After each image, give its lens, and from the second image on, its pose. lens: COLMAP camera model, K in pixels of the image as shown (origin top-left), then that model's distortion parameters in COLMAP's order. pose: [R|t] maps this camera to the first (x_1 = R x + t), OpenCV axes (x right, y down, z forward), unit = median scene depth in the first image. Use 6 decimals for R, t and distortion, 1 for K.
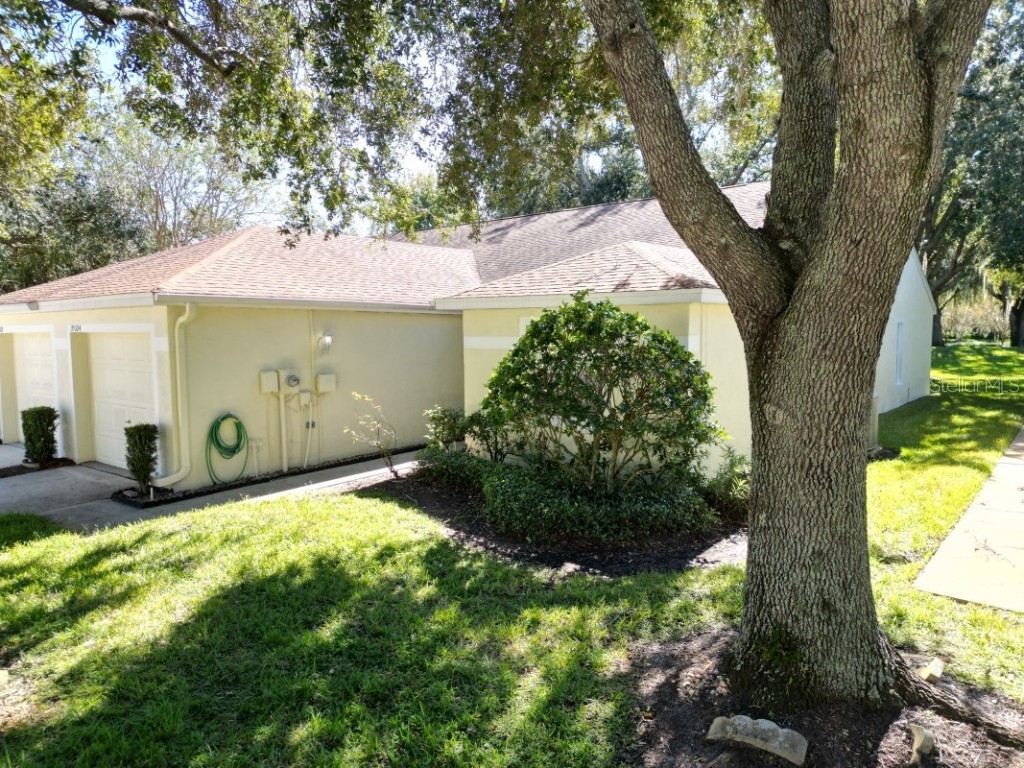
lens RADIAL K [[722.4, 0, 512.9], [0, 722.4, 379.2], [0, 0, 1]] dist [0.076463, -0.078105]
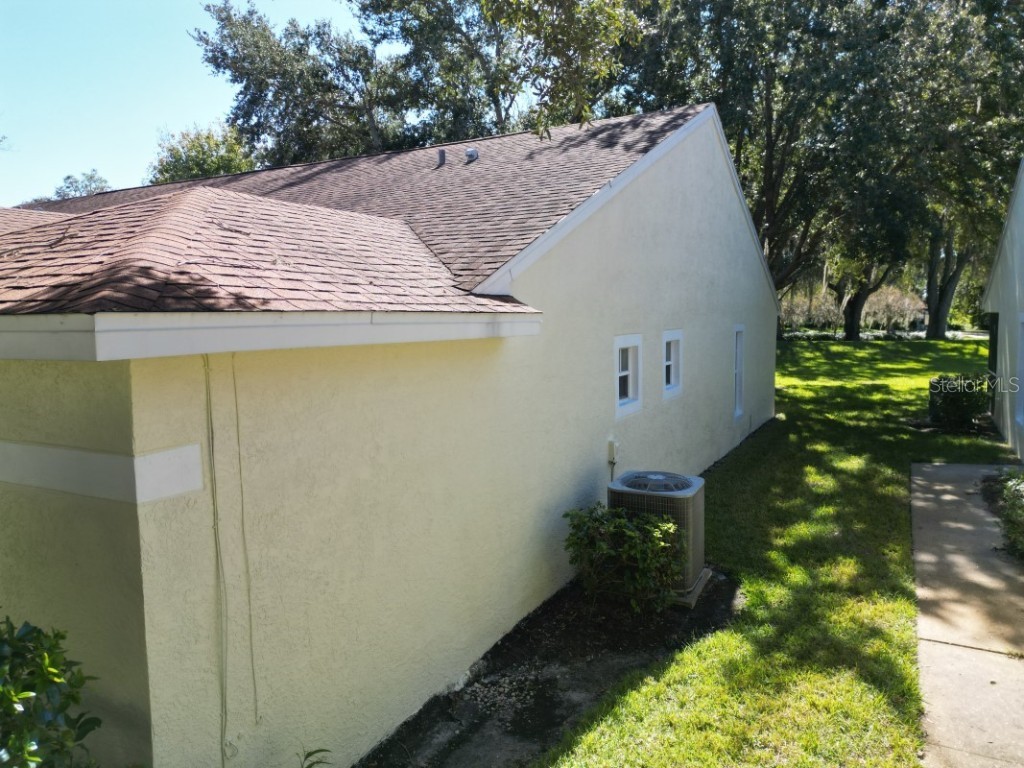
lens RADIAL K [[722.4, 0, 512.9], [0, 722.4, 379.2], [0, 0, 1]] dist [0.076463, -0.078105]
pose [[0.983655, -0.007133, 0.179920, 0.094570], [0.002552, 0.999667, 0.025677, -0.025172], [-0.180043, -0.024798, 0.983346, 0.171977]]
